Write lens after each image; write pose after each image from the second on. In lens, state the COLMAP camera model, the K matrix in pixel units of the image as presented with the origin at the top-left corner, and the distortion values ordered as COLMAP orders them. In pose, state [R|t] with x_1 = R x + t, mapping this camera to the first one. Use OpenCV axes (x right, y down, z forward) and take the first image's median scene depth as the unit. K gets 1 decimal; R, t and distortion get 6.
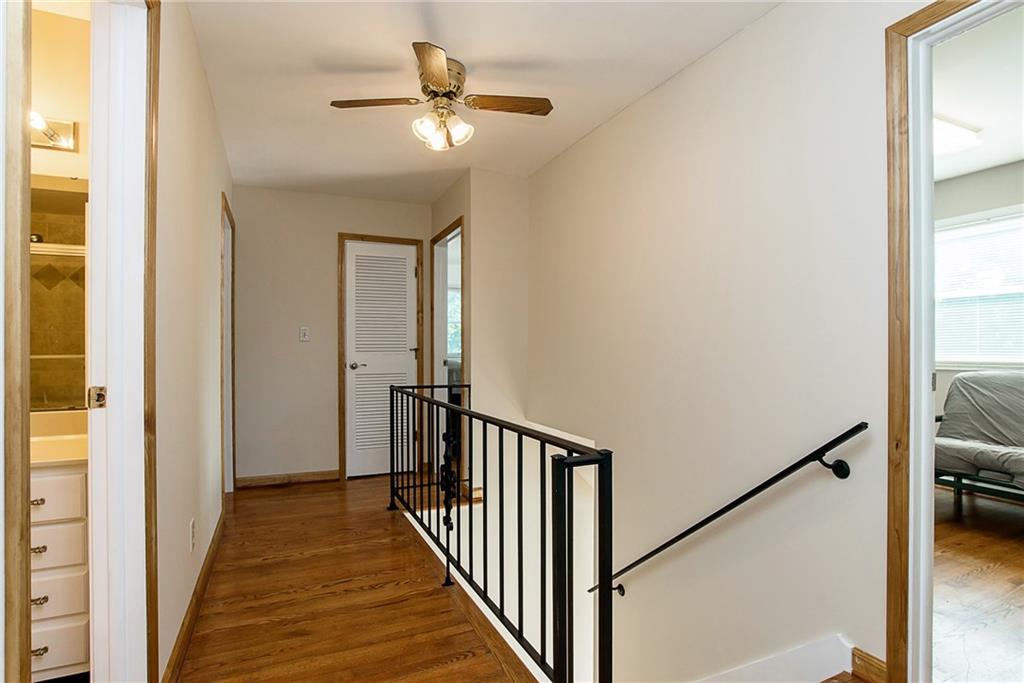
lens RADIAL K [[525.2, 0, 513.1], [0, 525.2, 344.3], [0, 0, 1]] dist [-0.024775, 0.002103]
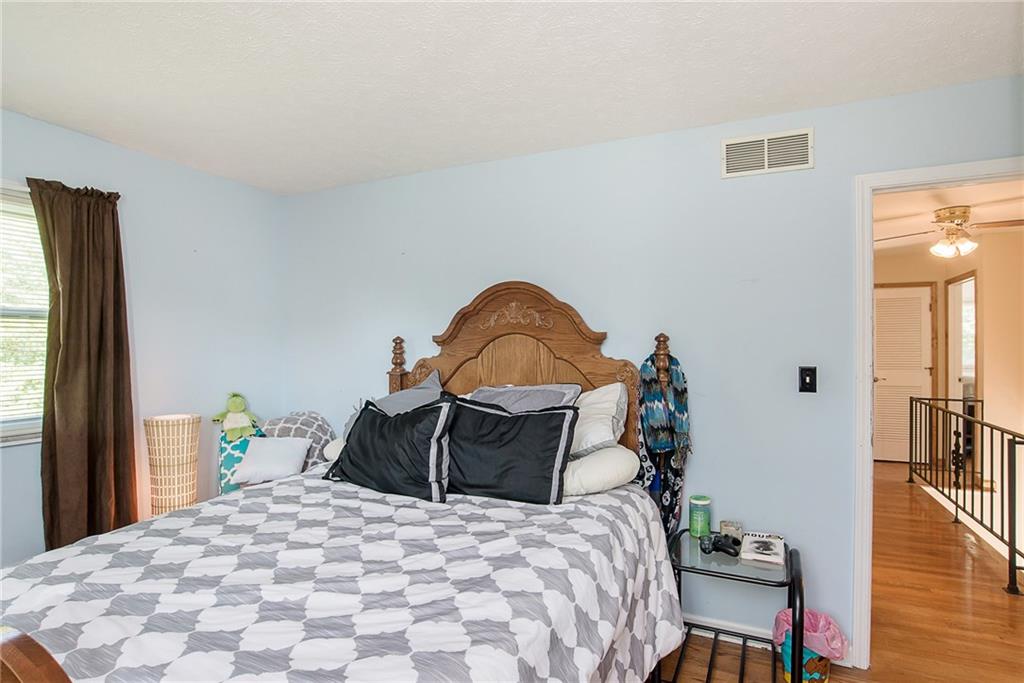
lens RADIAL K [[525.2, 0, 510.6], [0, 525.2, 340.7], [0, 0, 1]] dist [-0.024775, 0.002103]
pose [[0.655033, -0.000450, -0.755600, 0.112073], [0.003445, 0.999991, 0.002391, -0.076287], [0.755592, -0.004169, 0.655029, -0.695270]]
